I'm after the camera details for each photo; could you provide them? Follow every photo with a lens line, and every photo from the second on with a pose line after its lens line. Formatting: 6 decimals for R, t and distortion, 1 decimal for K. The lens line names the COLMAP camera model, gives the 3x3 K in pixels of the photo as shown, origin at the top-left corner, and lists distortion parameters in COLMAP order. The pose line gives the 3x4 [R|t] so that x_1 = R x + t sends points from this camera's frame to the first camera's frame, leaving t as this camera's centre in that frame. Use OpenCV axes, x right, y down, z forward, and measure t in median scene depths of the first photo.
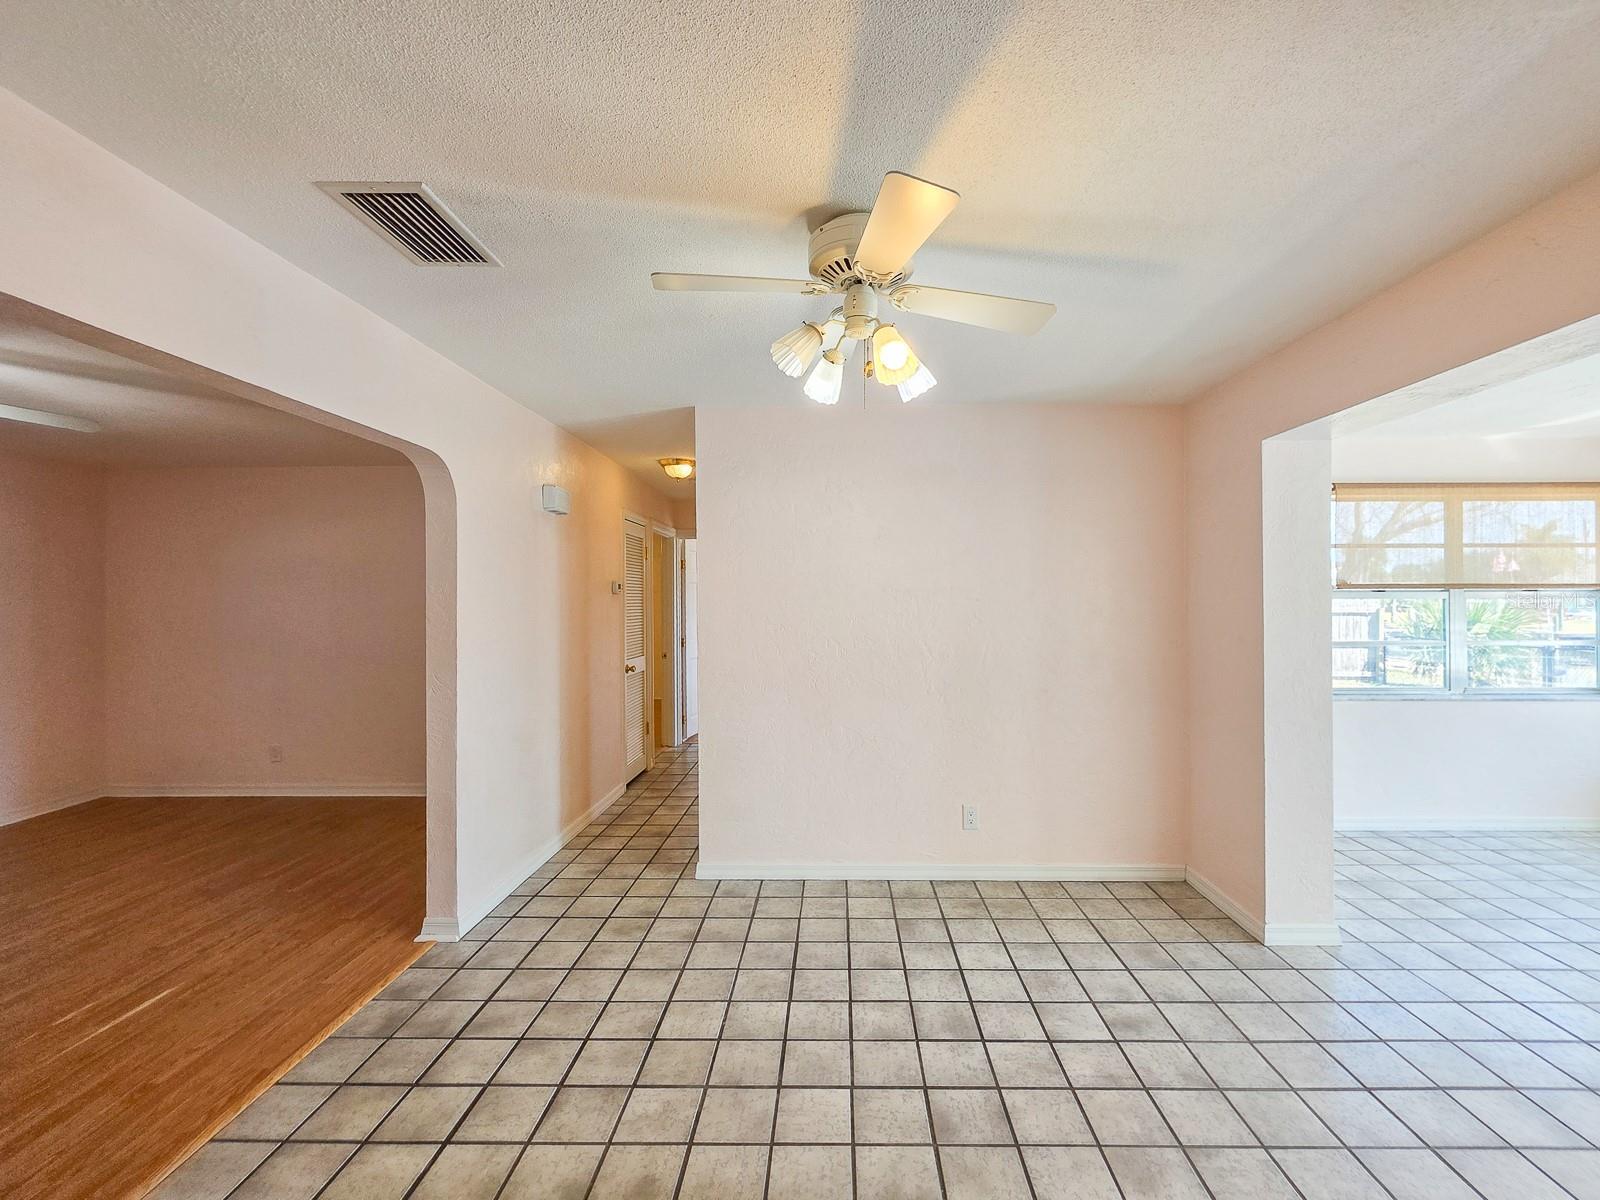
lens RADIAL K [[672.3, 0, 794.2], [0, 672.3, 591.6], [0, 0, 1]] dist [0.000366, -0.000004]
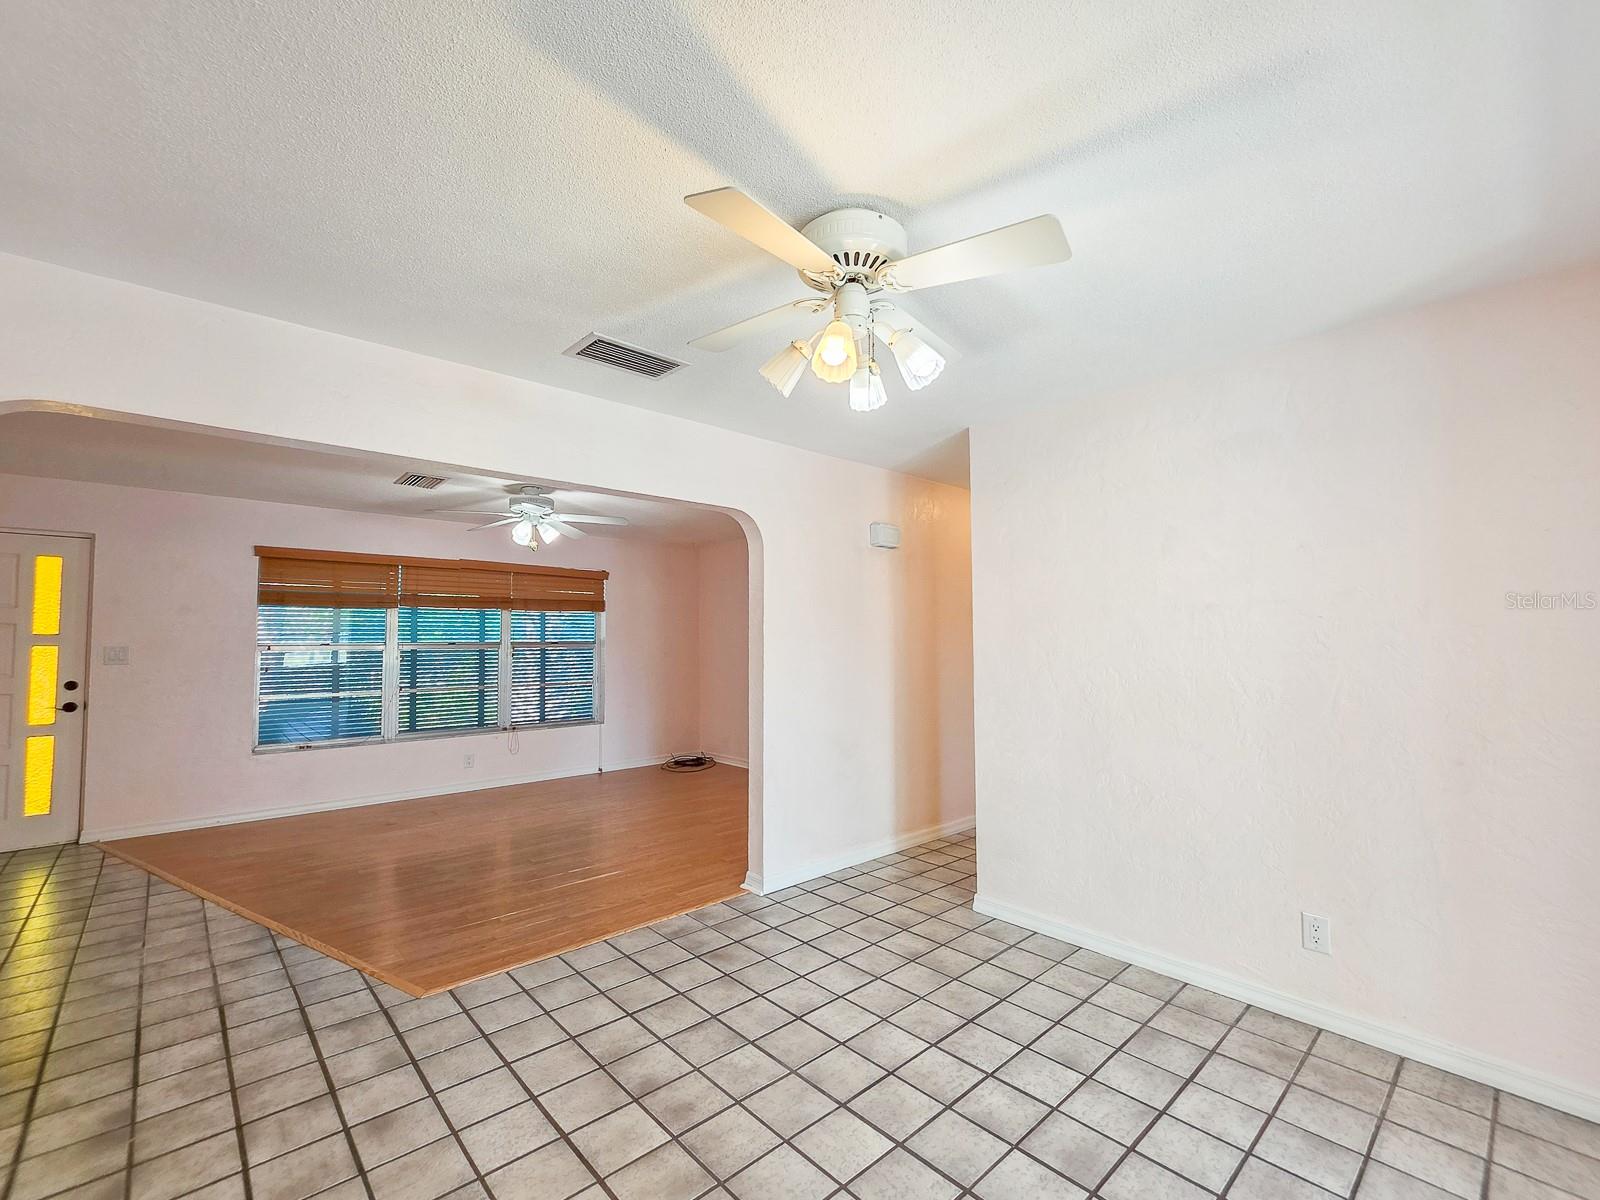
lens RADIAL K [[668.5, 0, 829.8], [0, 668.5, 606.2], [0, 0, 1]] dist [0.000095, -0.000101]
pose [[0.714708, -0.030053, -0.698777, 0.440291], [0.006666, 0.999324, -0.036160, 0.025698], [0.699391, 0.021186, 0.714425, 0.176295]]
